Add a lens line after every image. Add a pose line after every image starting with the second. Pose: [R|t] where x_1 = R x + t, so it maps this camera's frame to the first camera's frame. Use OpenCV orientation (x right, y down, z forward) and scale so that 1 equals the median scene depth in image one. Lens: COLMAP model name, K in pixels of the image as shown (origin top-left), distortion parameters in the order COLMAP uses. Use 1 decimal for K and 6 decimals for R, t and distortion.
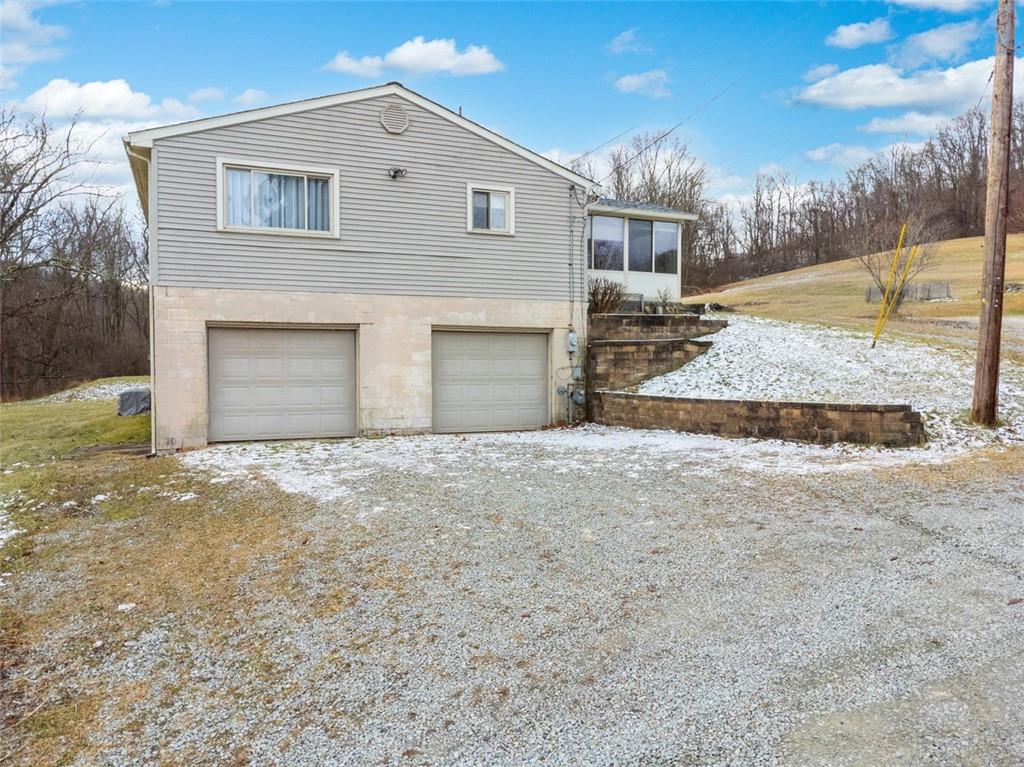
lens RADIAL K [[736.5, 0, 512.0], [0, 736.5, 383.5], [0, 0, 1]] dist [0.013444, 0.001945]
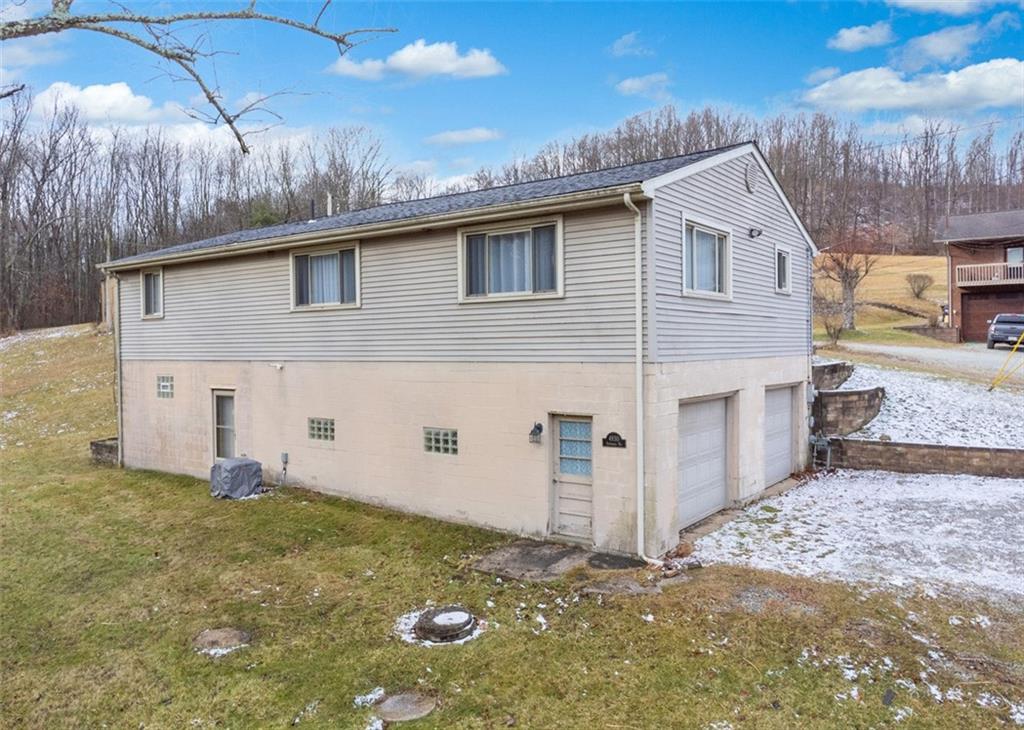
lens RADIAL K [[740.6, 0, 511.3], [0, 740.6, 359.6], [0, 0, 1]] dist [0.011735, 0.005170]
pose [[0.862614, -0.016349, 0.505599, -0.928475], [0.023037, 0.999710, -0.006976, -0.118847], [-0.505339, 0.017665, 0.862740, 0.320205]]
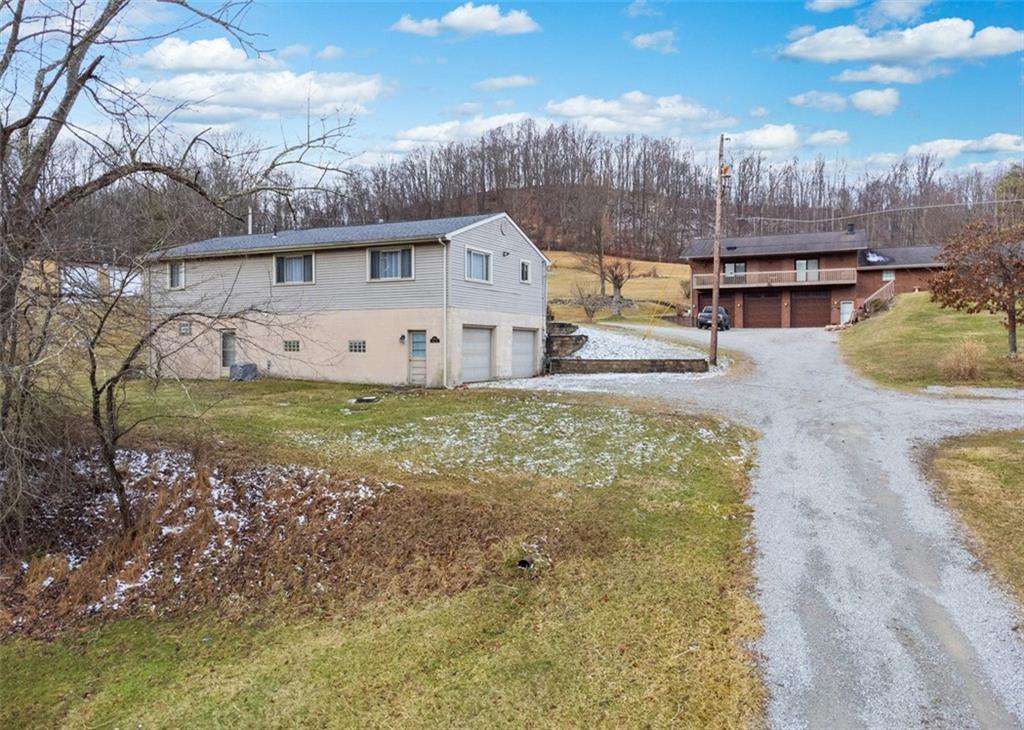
lens RADIAL K [[740.6, 0, 511.3], [0, 740.6, 359.6], [0, 0, 1]] dist [0.011735, 0.005170]
pose [[0.758827, -0.009843, 0.651217, -1.509524], [0.016603, 0.999853, -0.004235, 0.022957], [-0.651080, 0.014026, 0.758879, -0.596464]]
